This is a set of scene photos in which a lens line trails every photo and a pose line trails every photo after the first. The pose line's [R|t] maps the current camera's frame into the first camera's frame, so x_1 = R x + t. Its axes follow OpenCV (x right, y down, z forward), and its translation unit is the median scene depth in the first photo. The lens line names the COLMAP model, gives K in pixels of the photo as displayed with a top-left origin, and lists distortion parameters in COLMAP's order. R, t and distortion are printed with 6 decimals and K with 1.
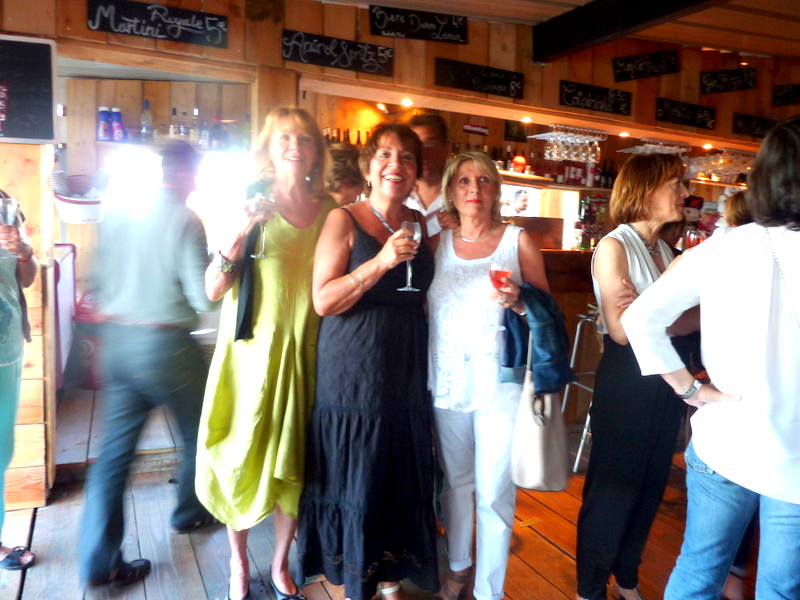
lens RADIAL K [[619.0, 0, 404.3], [0, 619.0, 297.9], [0, 0, 1]] dist [-0.029824, -0.001317]
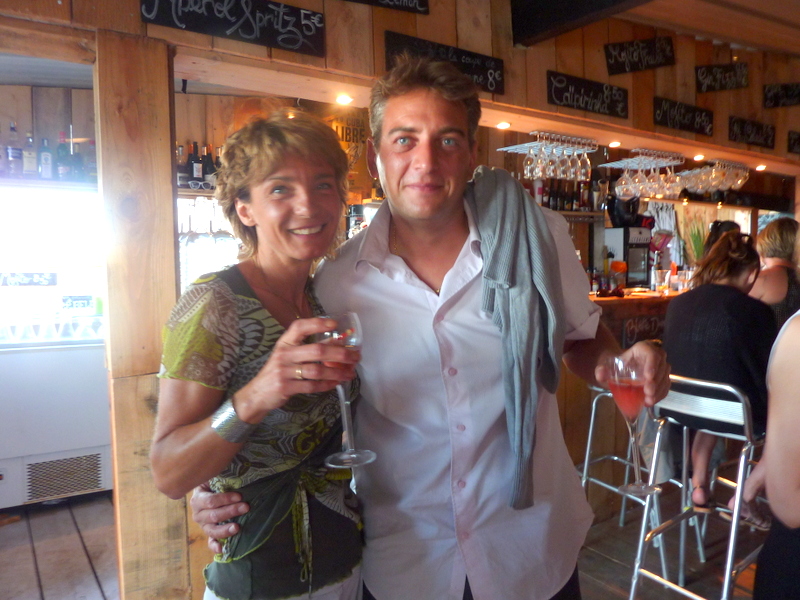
lens RADIAL K [[619.0, 0, 404.3], [0, 619.0, 297.9], [0, 0, 1]] dist [-0.029824, -0.001317]
pose [[0.986632, -0.057685, 0.152411, -0.040235], [0.063524, 0.997411, -0.033718, -0.064826], [-0.150071, 0.042949, 0.987742, 0.292985]]
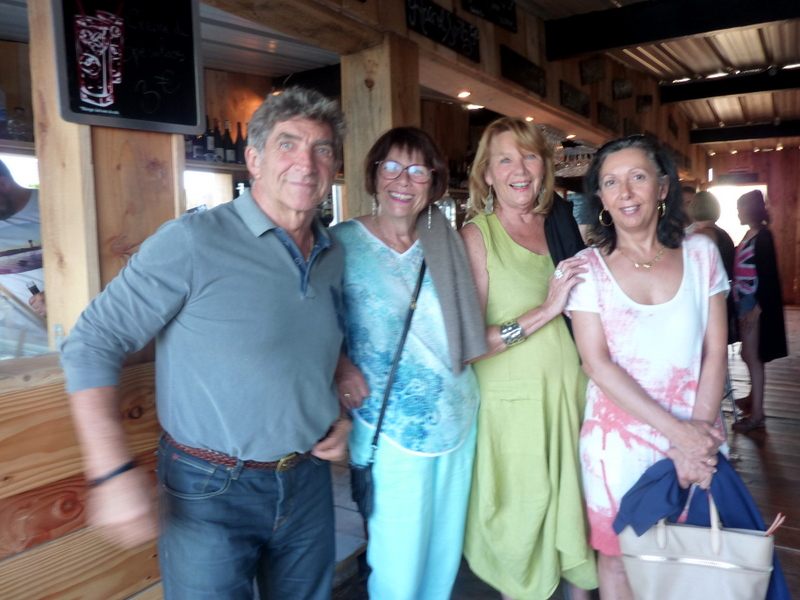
lens RADIAL K [[619.0, 0, 404.3], [0, 619.0, 297.9], [0, 0, 1]] dist [-0.029824, -0.001317]
pose [[0.860174, -0.111309, 0.497705, -0.450791], [0.110668, 0.993377, 0.030898, -0.065111], [-0.497848, 0.028503, 0.866796, 0.274842]]
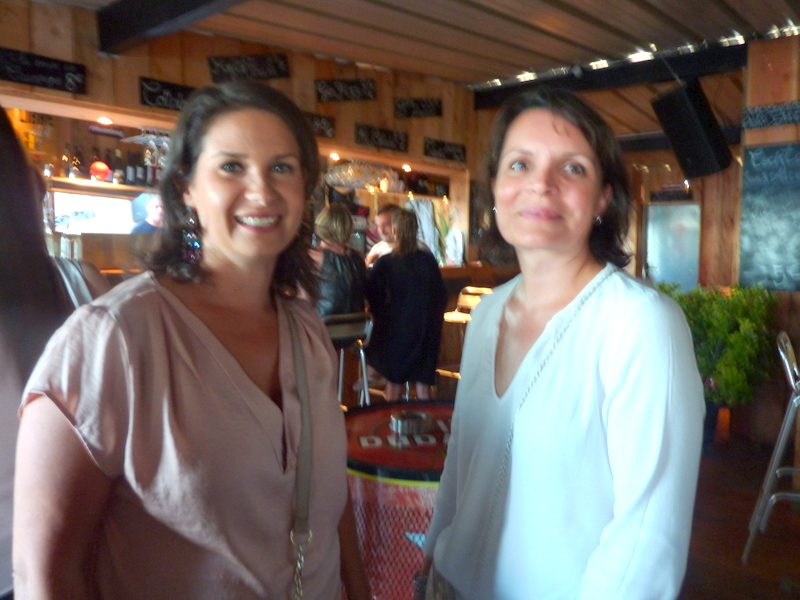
lens RADIAL K [[619.0, 0, 404.3], [0, 619.0, 297.9], [0, 0, 1]] dist [-0.029824, -0.001317]
pose [[0.913605, -0.062240, 0.401812, 0.214476], [0.066672, 0.997771, 0.002959, -0.016843], [-0.401100, 0.024087, 0.915717, 0.057720]]
